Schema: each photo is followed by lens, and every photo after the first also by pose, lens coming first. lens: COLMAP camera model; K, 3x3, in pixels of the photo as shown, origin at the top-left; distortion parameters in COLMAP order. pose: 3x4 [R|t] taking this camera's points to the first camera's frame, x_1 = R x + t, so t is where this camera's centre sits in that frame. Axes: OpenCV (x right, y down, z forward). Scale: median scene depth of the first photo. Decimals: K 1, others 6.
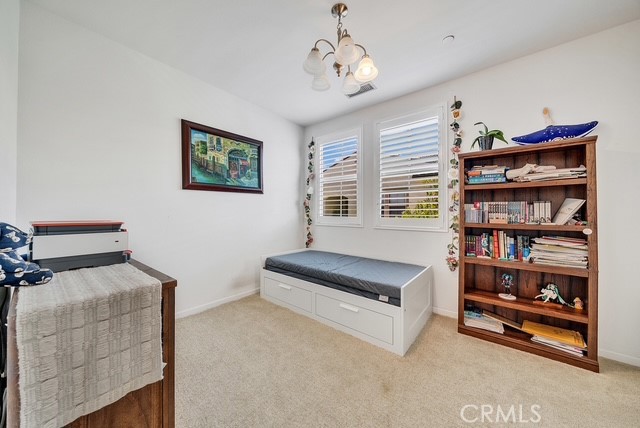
lens RADIAL K [[217.8, 0, 320.4], [0, 217.8, 215.1], [0, 0, 1]] dist [-0.001413, -0.000006]
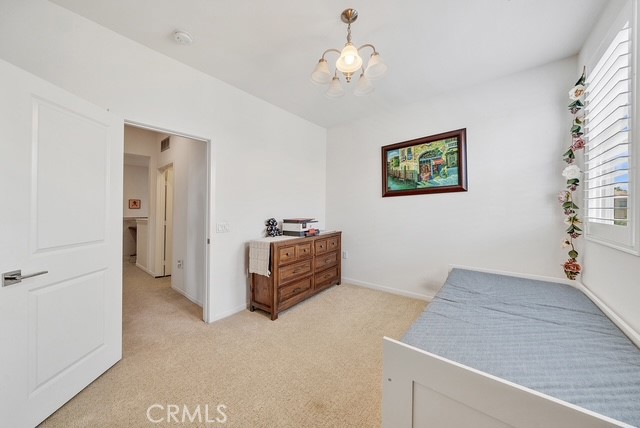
lens RADIAL K [[217.8, 0, 318.5], [0, 217.8, 213.0], [0, 0, 1]] dist [-0.001413, -0.000006]
pose [[0.008238, 0.001046, -0.999966, 0.614540], [-0.001732, 0.999998, 0.001032, -0.017798], [0.999965, 0.001724, 0.008240, 0.488009]]
